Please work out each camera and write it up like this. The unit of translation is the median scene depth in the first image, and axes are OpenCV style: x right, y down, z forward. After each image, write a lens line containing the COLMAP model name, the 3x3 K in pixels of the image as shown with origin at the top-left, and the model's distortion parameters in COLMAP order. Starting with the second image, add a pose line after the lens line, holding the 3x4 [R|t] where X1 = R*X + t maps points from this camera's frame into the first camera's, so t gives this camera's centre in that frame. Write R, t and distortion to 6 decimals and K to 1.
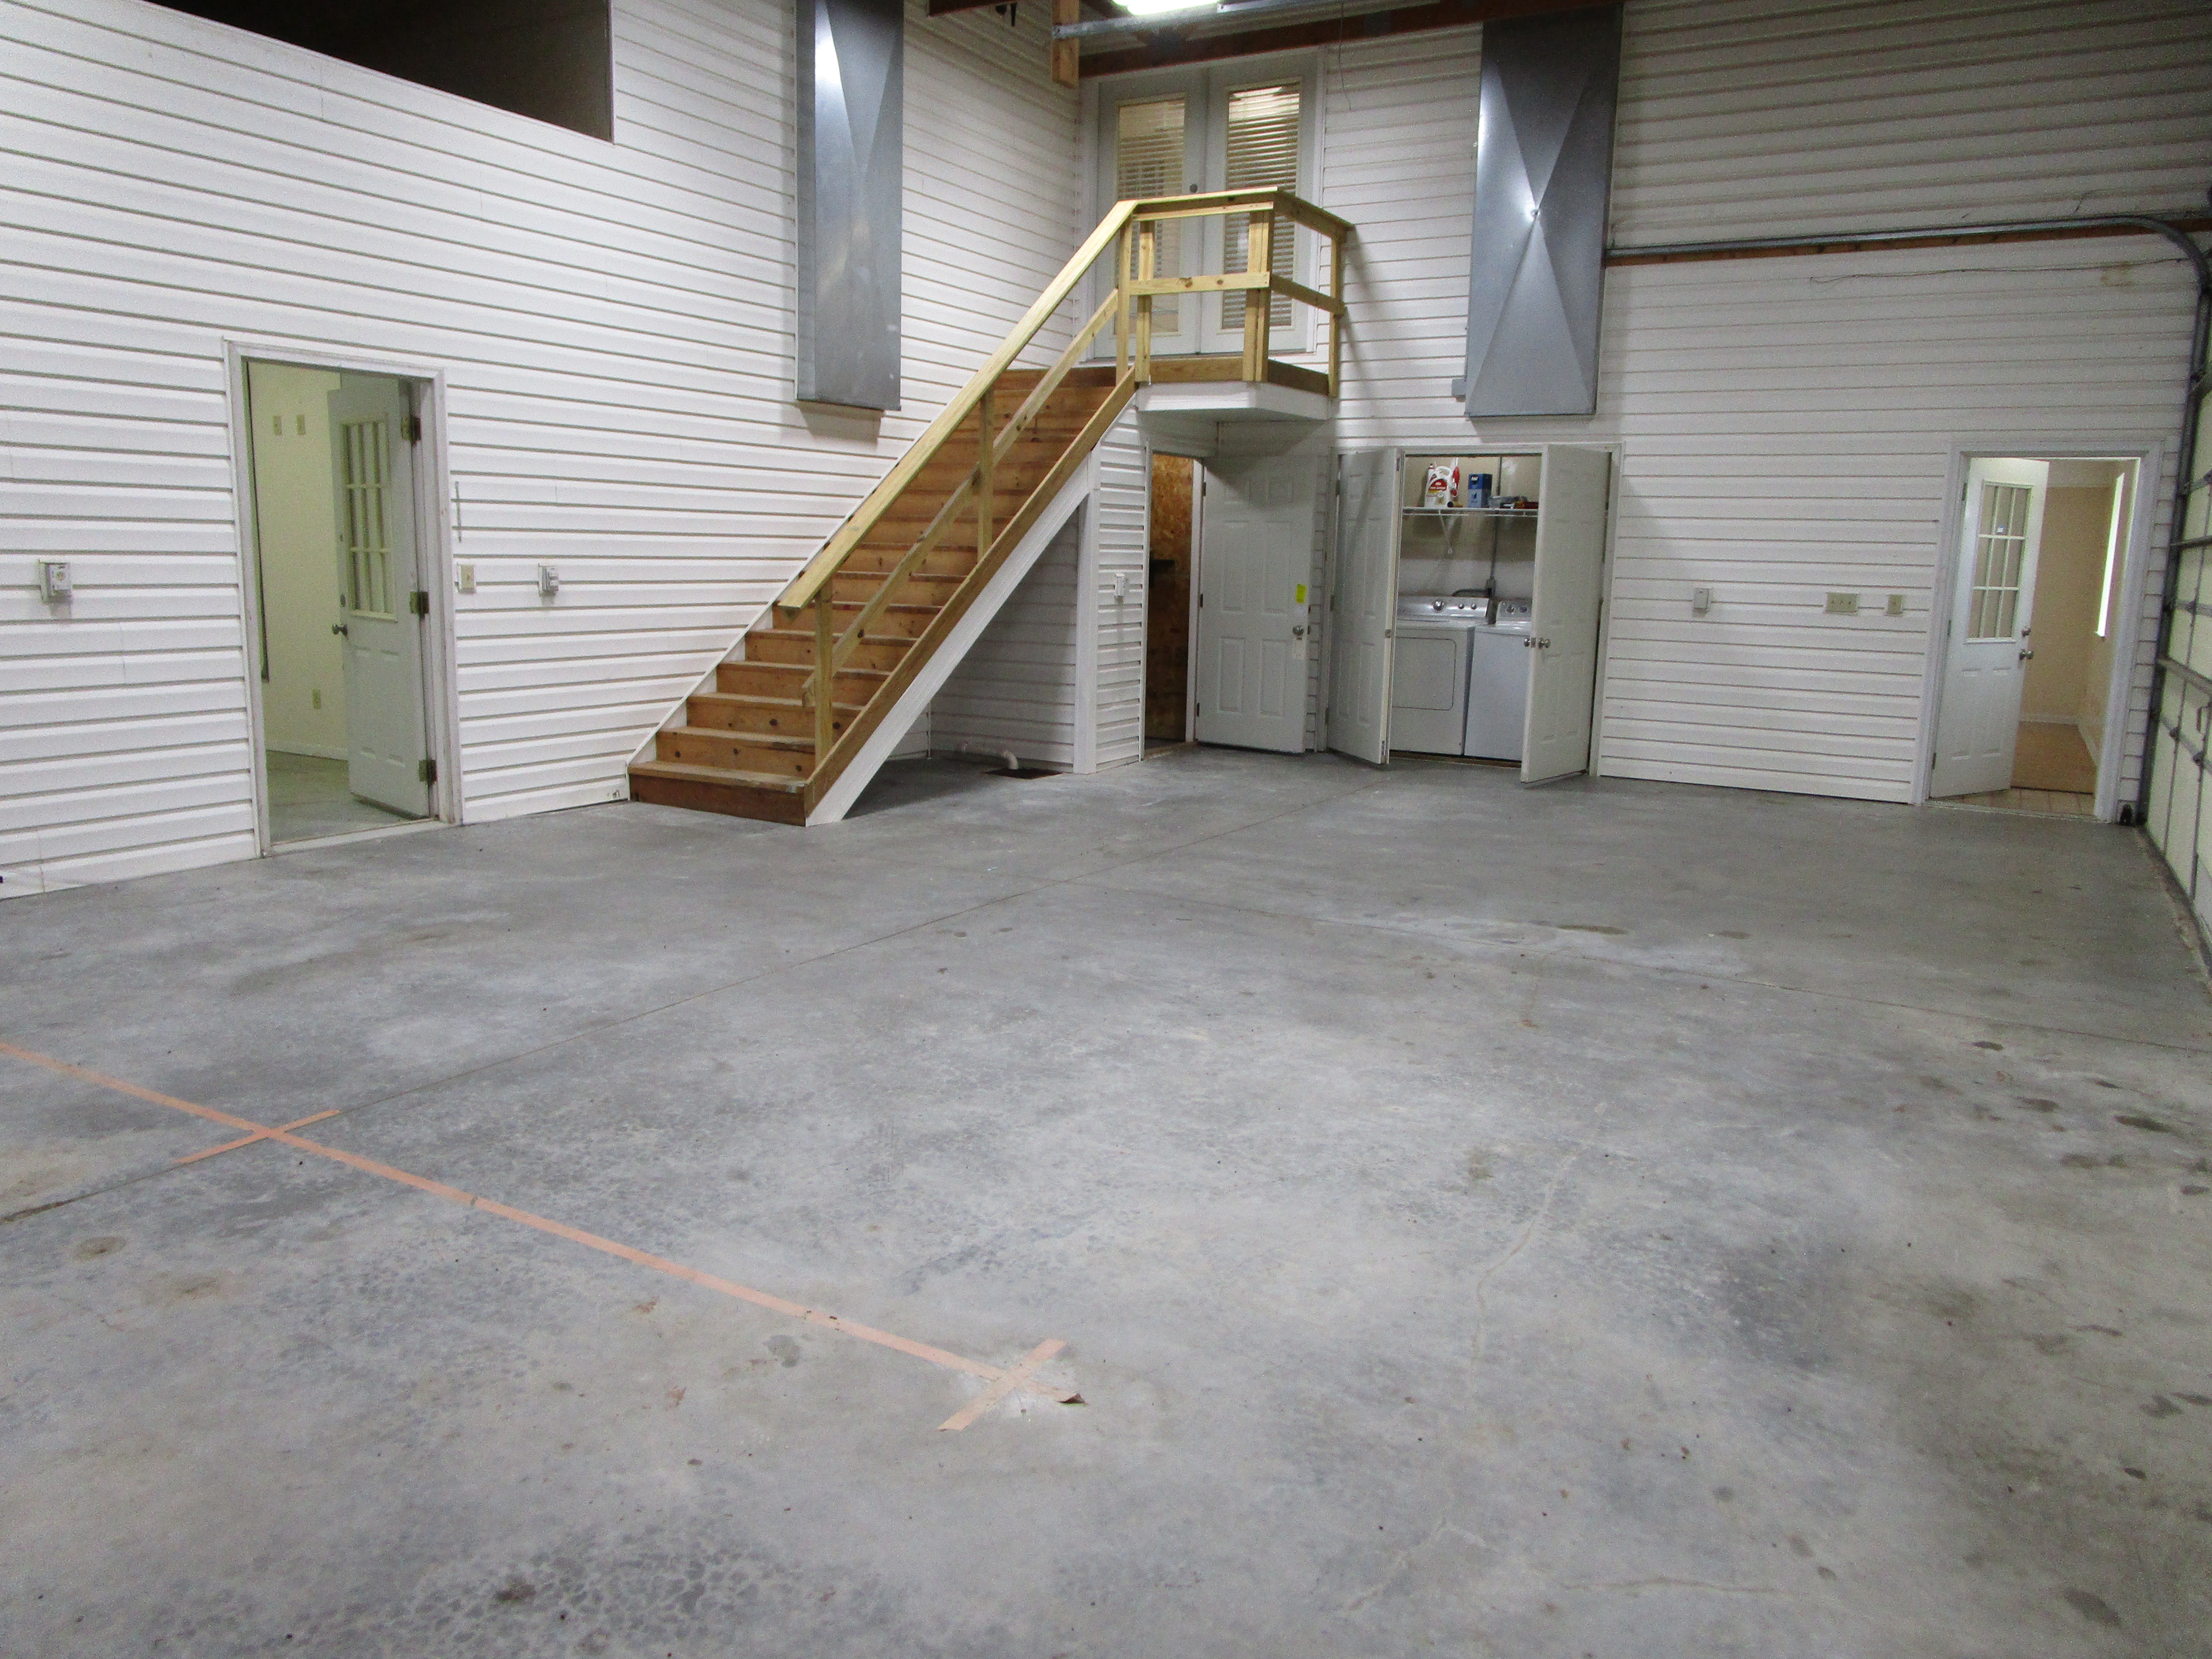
lens RADIAL K [[1582.1, 0, 1106.0], [0, 1582.1, 829.5], [0, 0, 1]] dist [-0.020445, 0.002642]
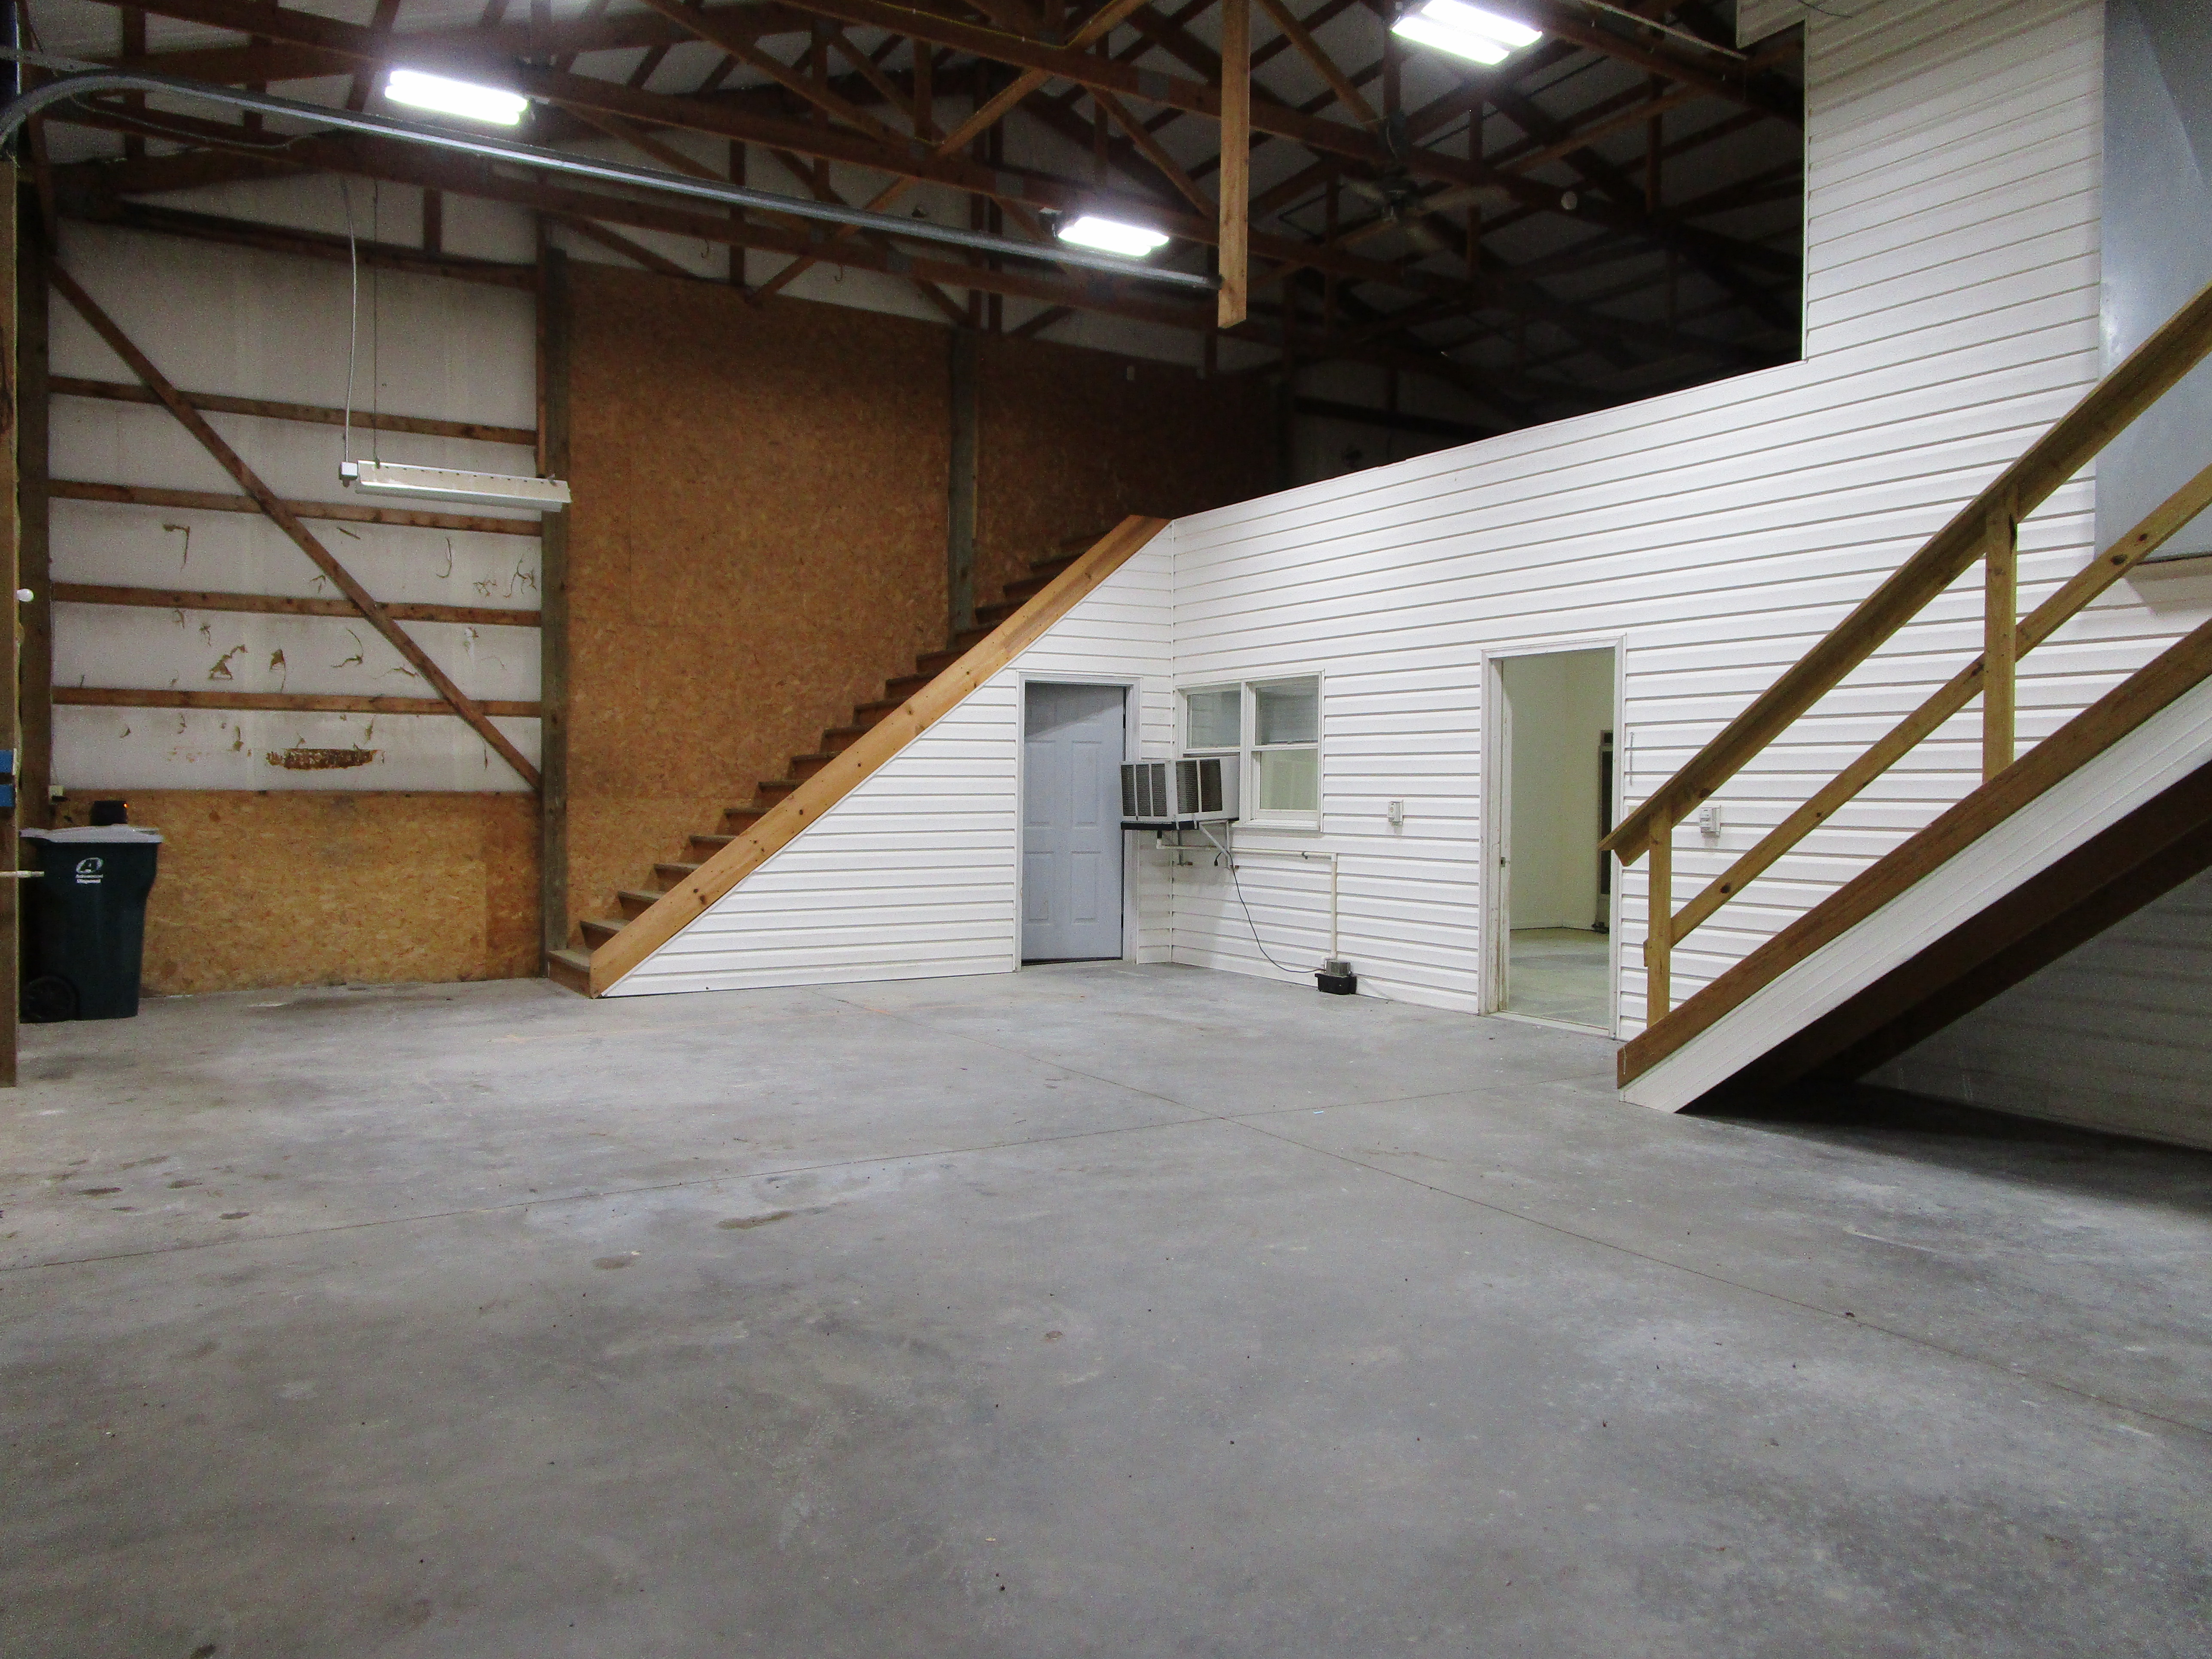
lens RADIAL K [[1582.1, 0, 1106.0], [0, 1582.1, 829.5], [0, 0, 1]] dist [-0.020445, 0.002642]
pose [[-0.483912, -0.006466, -0.875093, 1.215113], [-0.170502, 0.981506, 0.087033, -0.301478], [0.858346, 0.191322, -0.476065, 1.977505]]
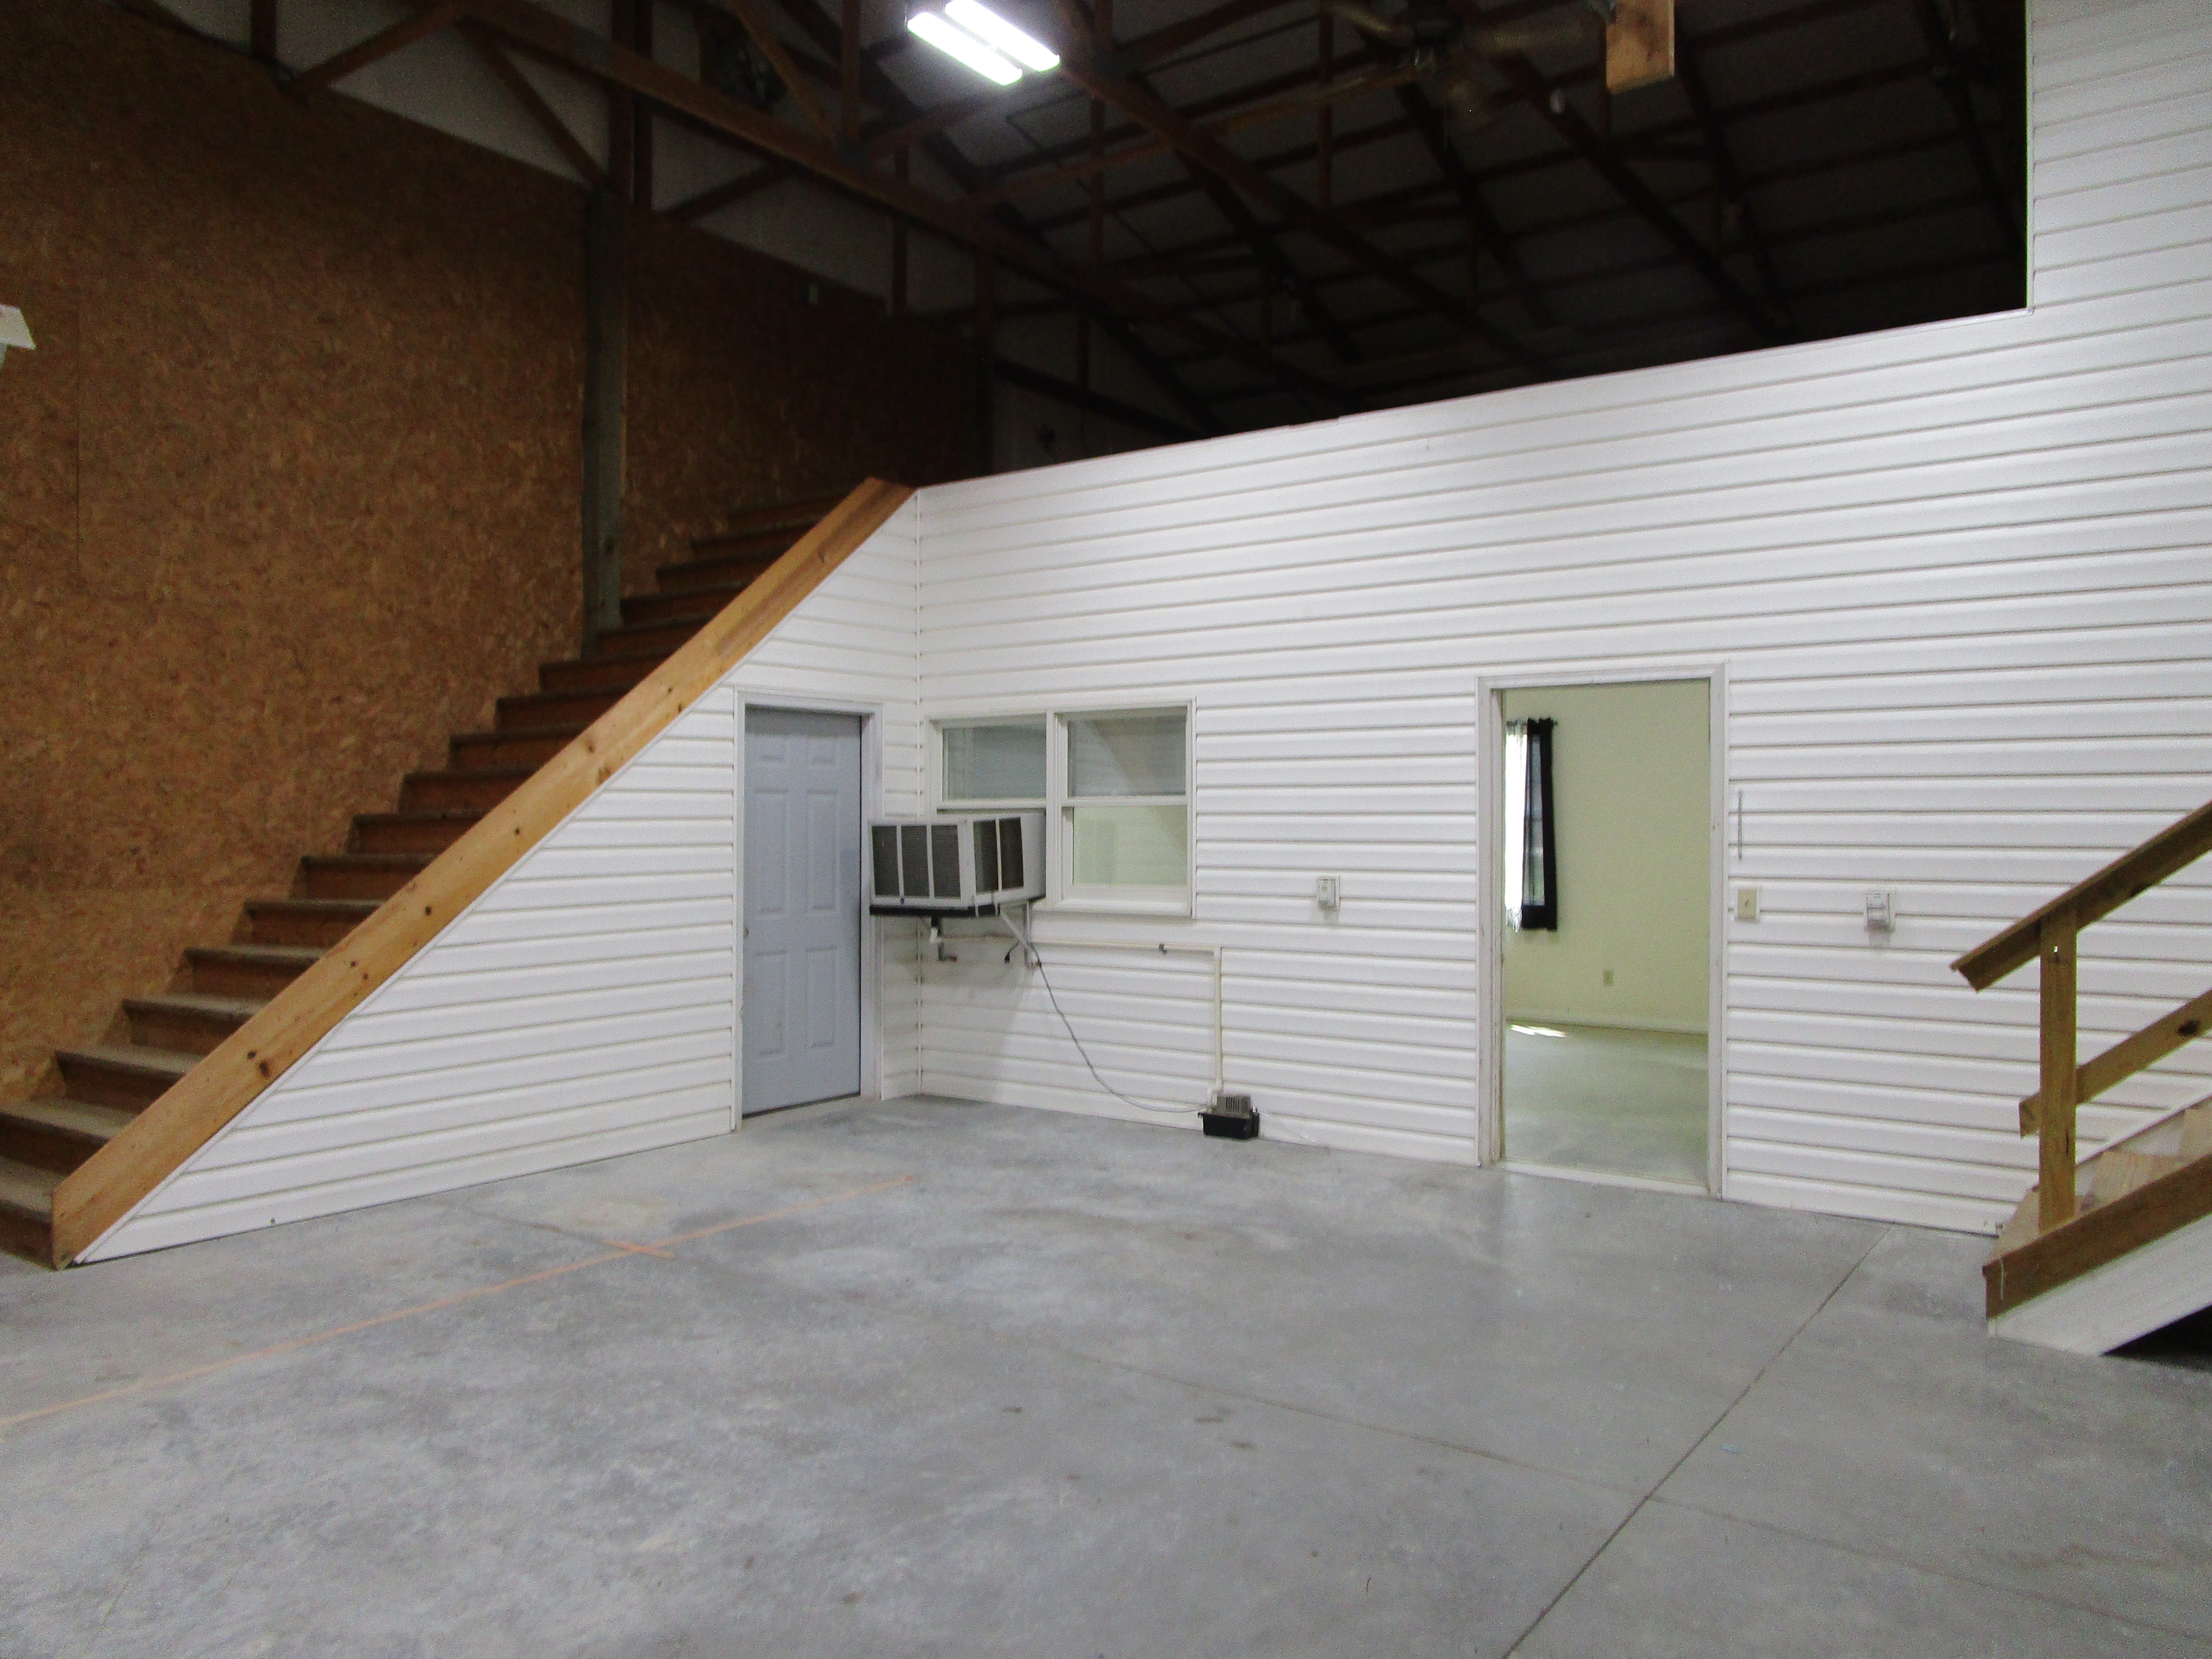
lens RADIAL K [[1597.4, 0, 1105.1], [0, 1597.4, 823.3], [0, 0, 1]] dist [-0.008263, -0.001225]
pose [[-0.107290, -0.025519, -0.993900, 0.766605], [-0.174657, 0.984608, -0.006427, -0.223061], [0.978767, 0.172902, -0.110095, 1.230460]]
